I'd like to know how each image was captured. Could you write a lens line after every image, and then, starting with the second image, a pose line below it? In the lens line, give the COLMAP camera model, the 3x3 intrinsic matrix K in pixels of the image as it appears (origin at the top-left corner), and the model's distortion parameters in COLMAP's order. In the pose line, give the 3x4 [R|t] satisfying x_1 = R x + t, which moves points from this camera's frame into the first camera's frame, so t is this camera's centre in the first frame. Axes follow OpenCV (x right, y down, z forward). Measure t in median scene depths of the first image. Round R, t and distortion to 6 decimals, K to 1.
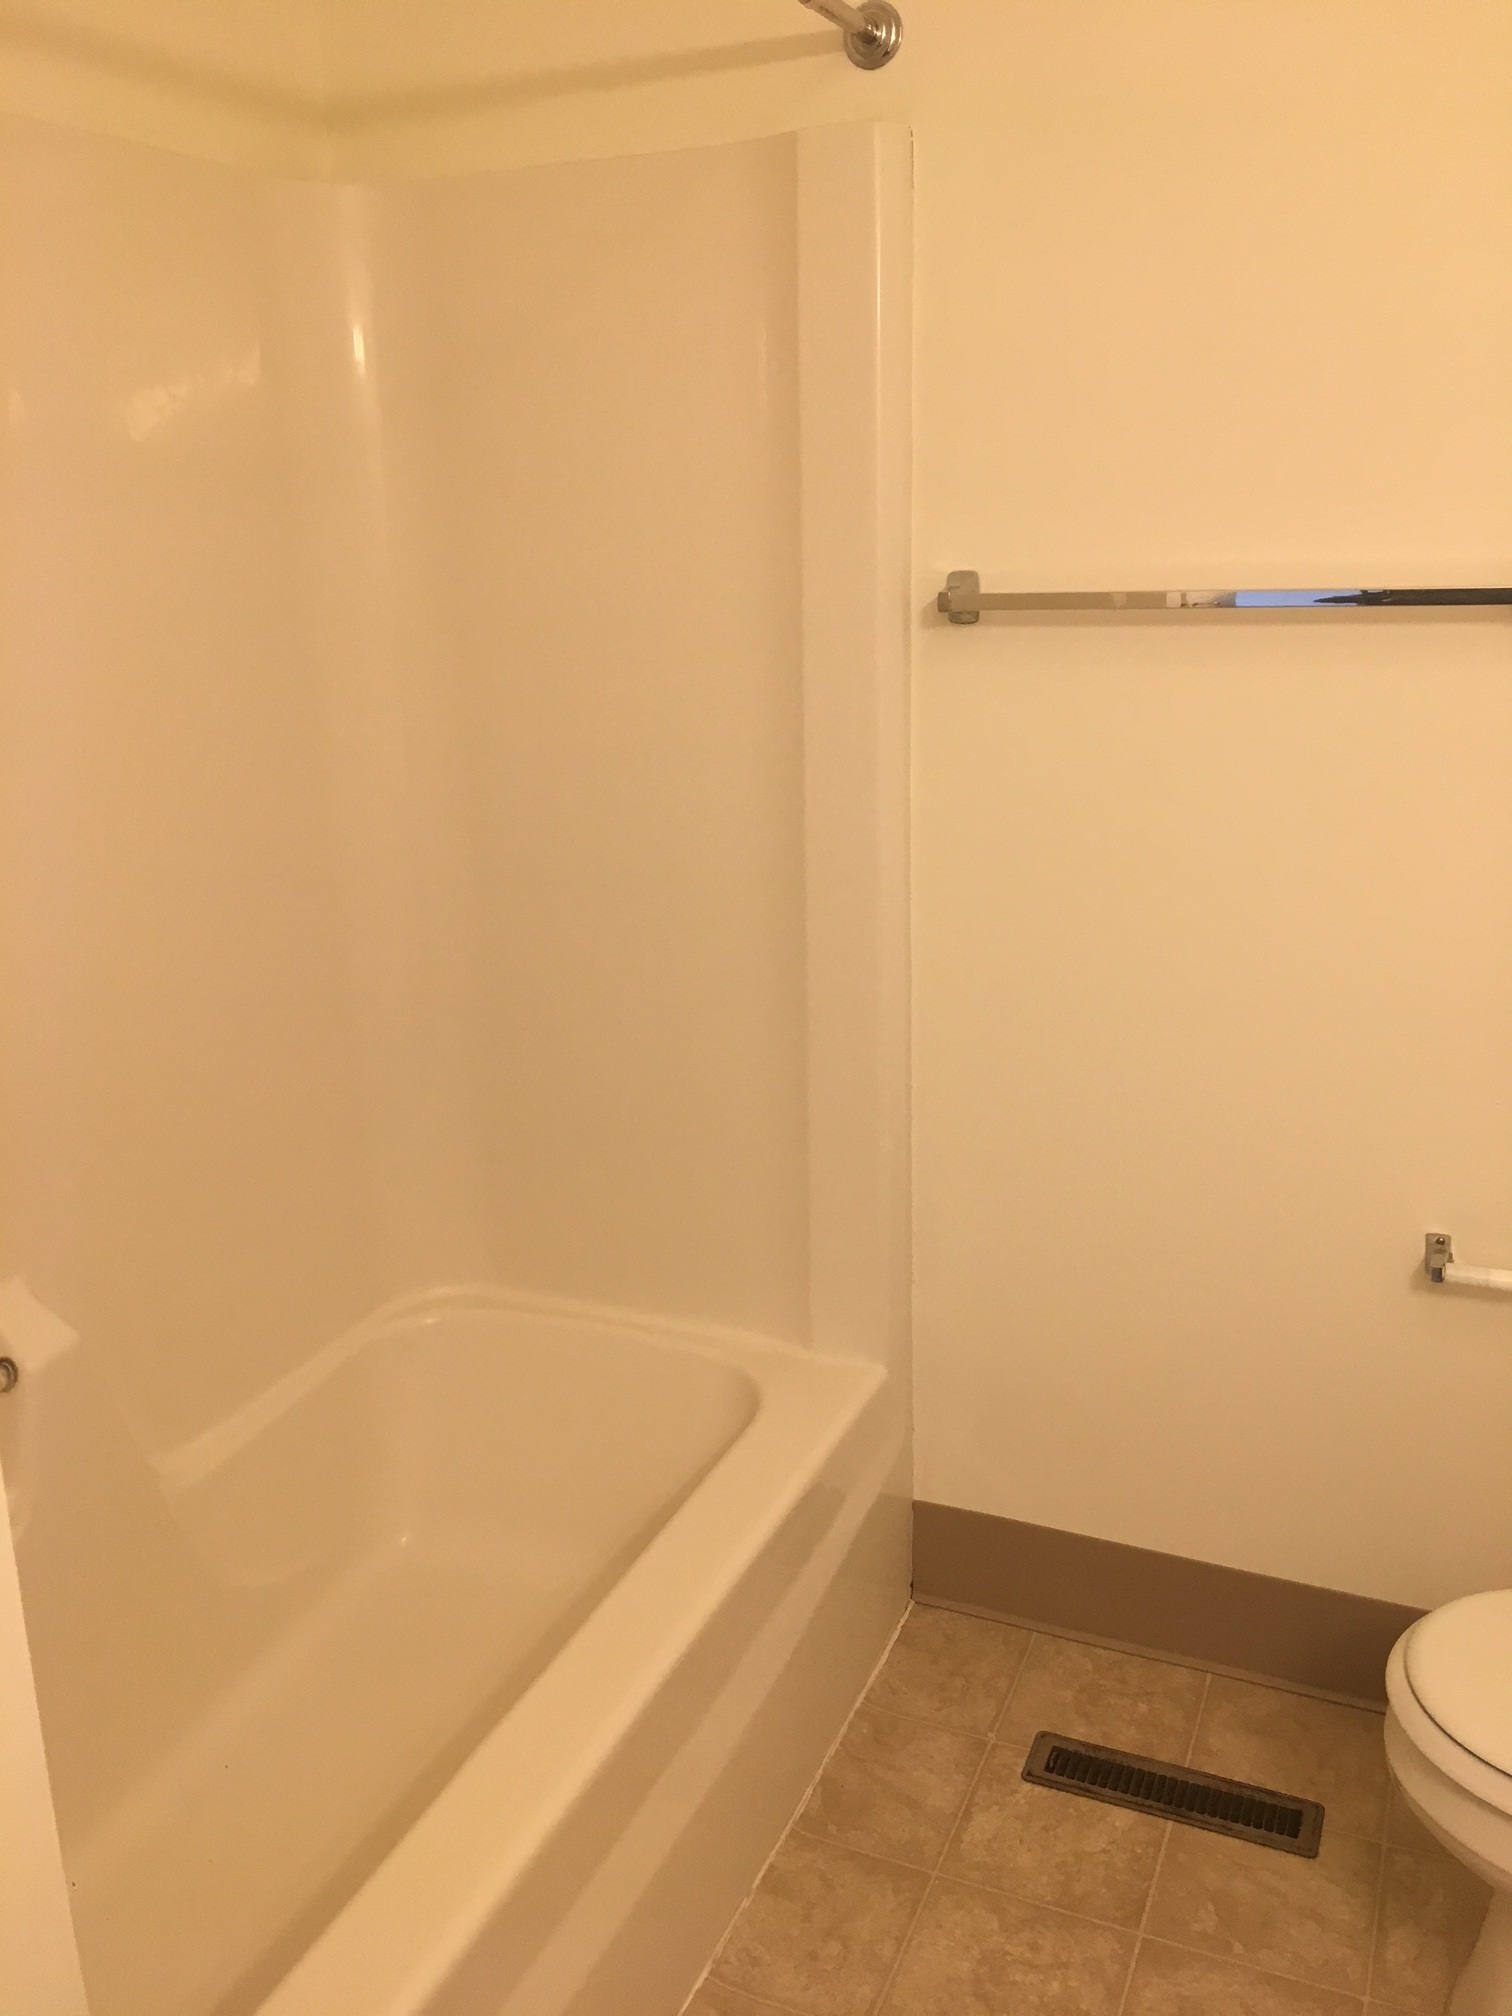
lens RADIAL K [[1726.0, 0, 750.5], [0, 1726.0, 1020.8], [0, 0, 1]] dist [0.036629, -0.020206]
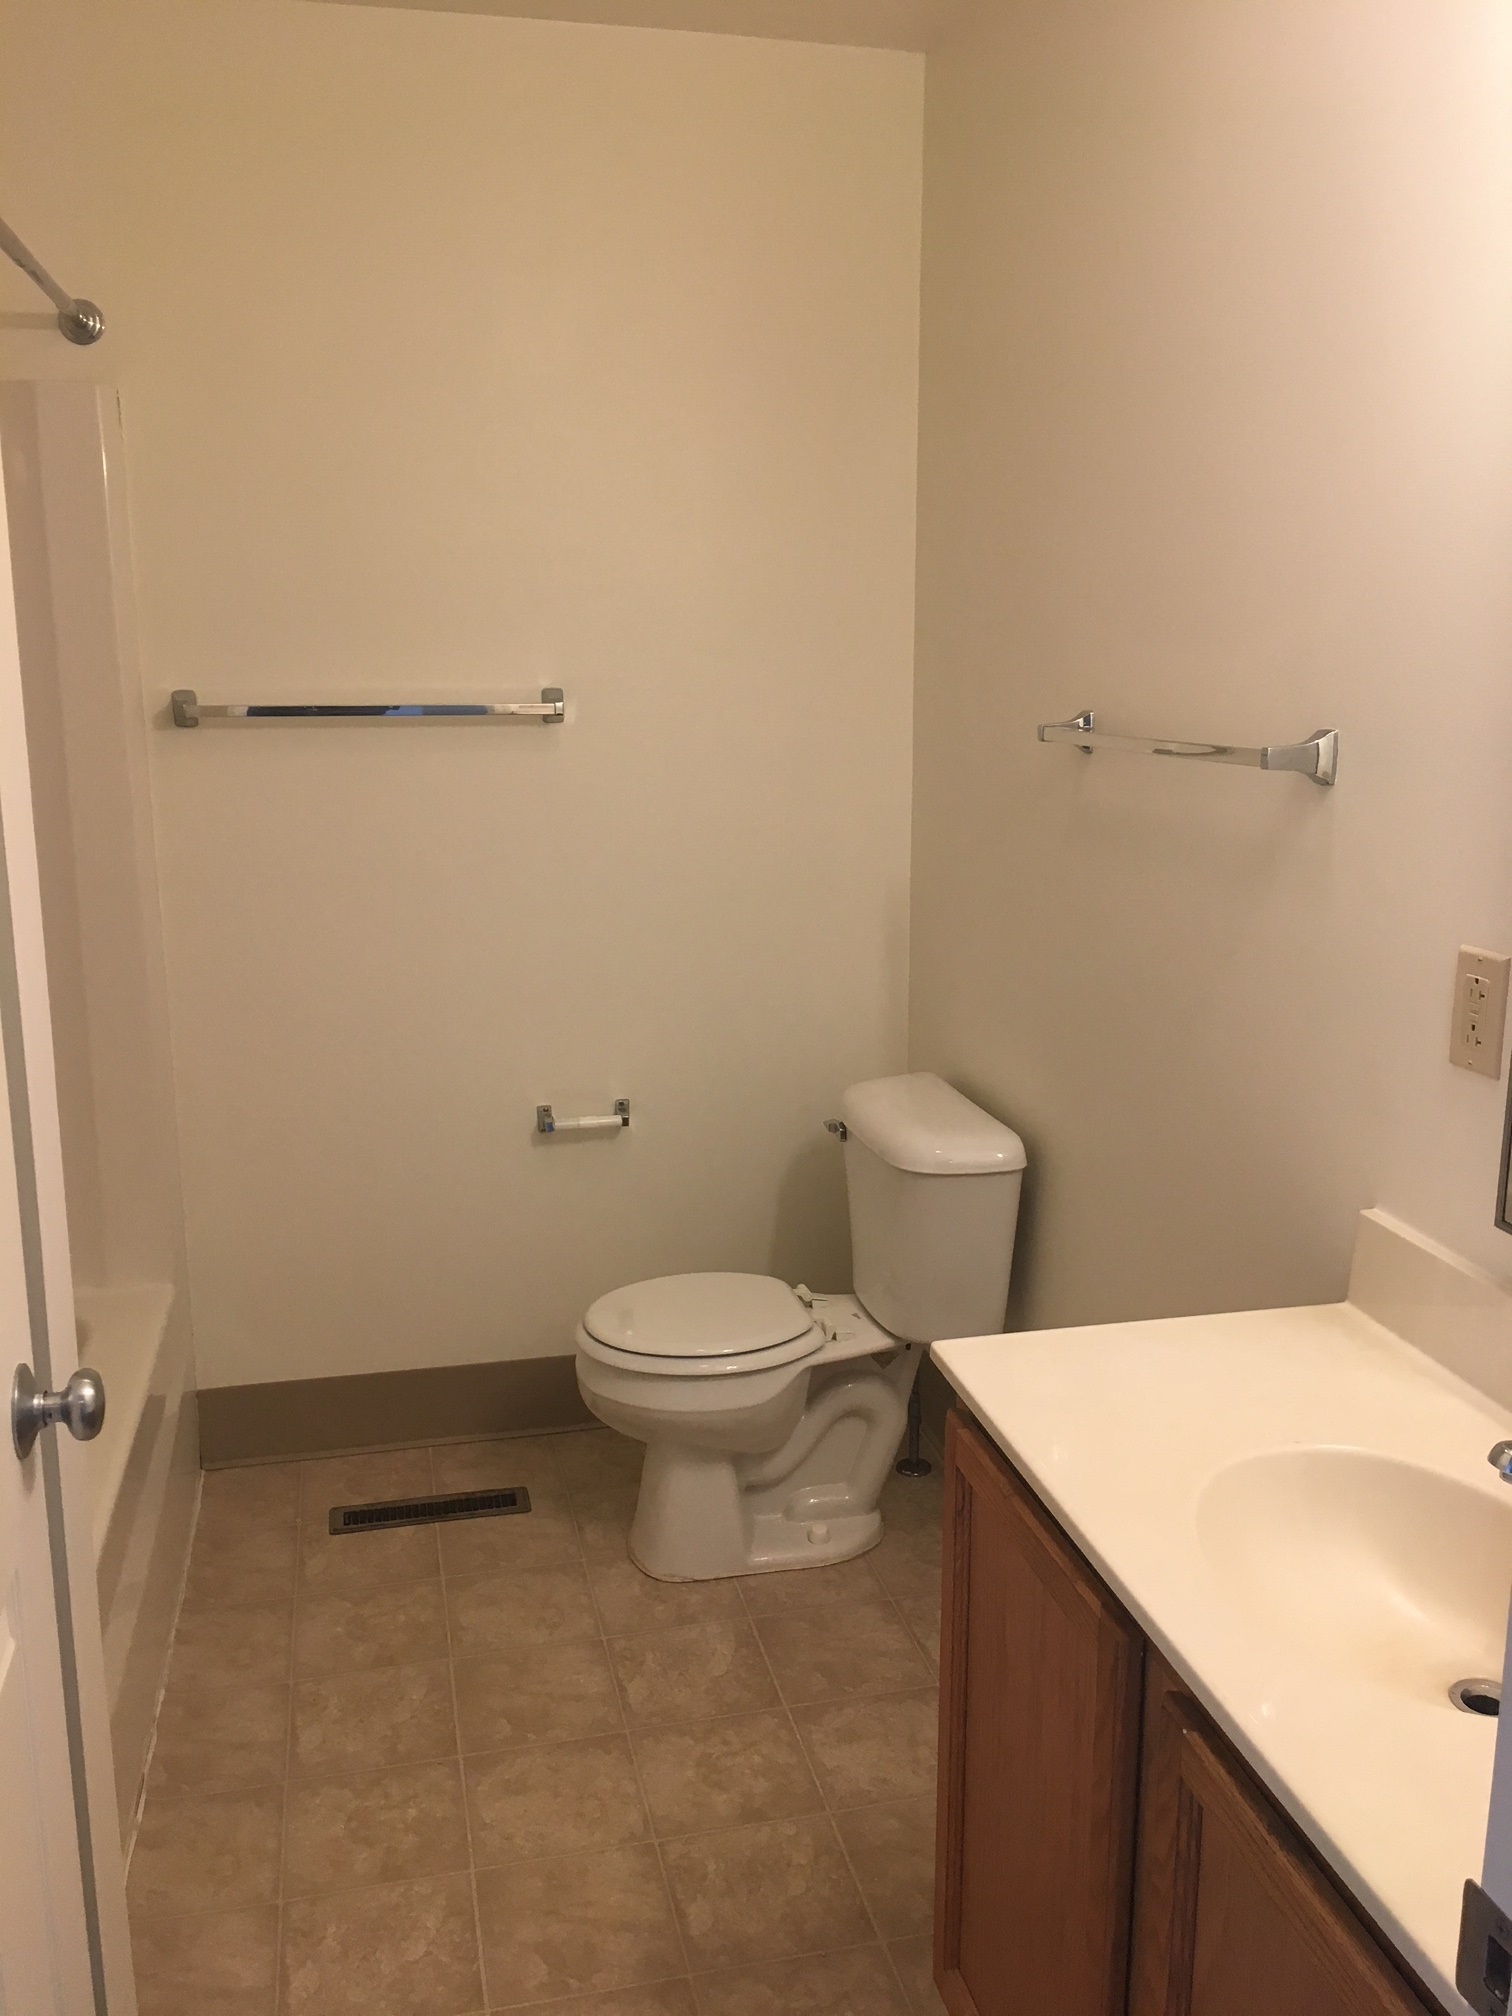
lens RADIAL K [[1726.0, 0, 760.1], [0, 1726.0, 1008.0], [0, 0, 1]] dist [0.036629, -0.020206]
pose [[0.806422, -0.103089, 0.582285, -0.349309], [0.140341, 0.989919, -0.019106, 0.091051], [-0.574445, 0.097126, 0.812760, -0.399760]]
